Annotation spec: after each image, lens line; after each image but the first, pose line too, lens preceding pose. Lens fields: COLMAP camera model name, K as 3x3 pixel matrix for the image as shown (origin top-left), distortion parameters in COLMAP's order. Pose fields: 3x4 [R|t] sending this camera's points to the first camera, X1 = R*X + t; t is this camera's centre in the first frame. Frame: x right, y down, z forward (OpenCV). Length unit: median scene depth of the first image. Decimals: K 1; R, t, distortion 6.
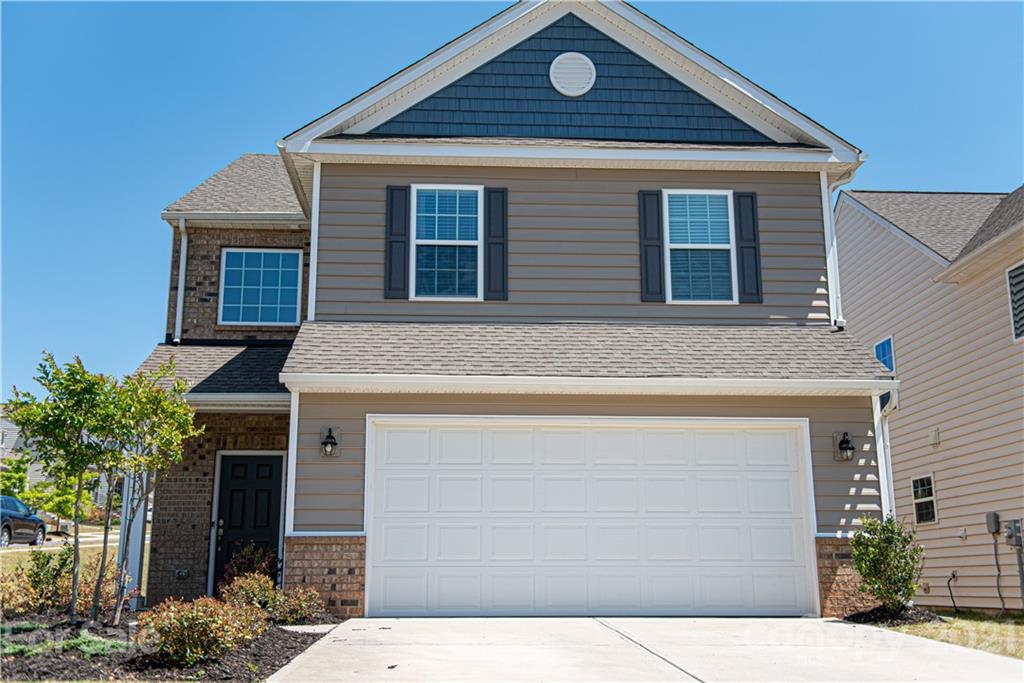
lens RADIAL K [[1055.3, 0, 512.9], [0, 1055.3, 341.5], [0, 0, 1]] dist [0.049169, 0.000000]
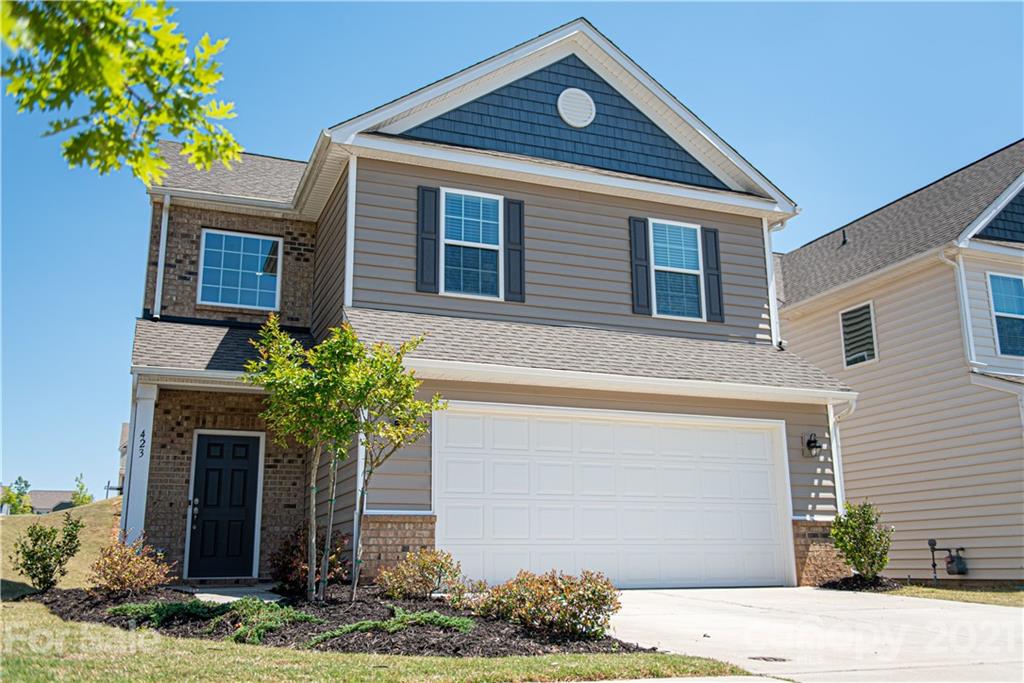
lens RADIAL K [[912.6, 0, 513.1], [0, 912.6, 342.1], [0, 0, 1]] dist [0.009858, 0.000440]
pose [[0.949587, 0.068683, 0.305886, -0.296602], [-0.064599, 0.997635, -0.023468, 0.024624], [-0.306775, 0.002525, 0.951779, 0.097778]]
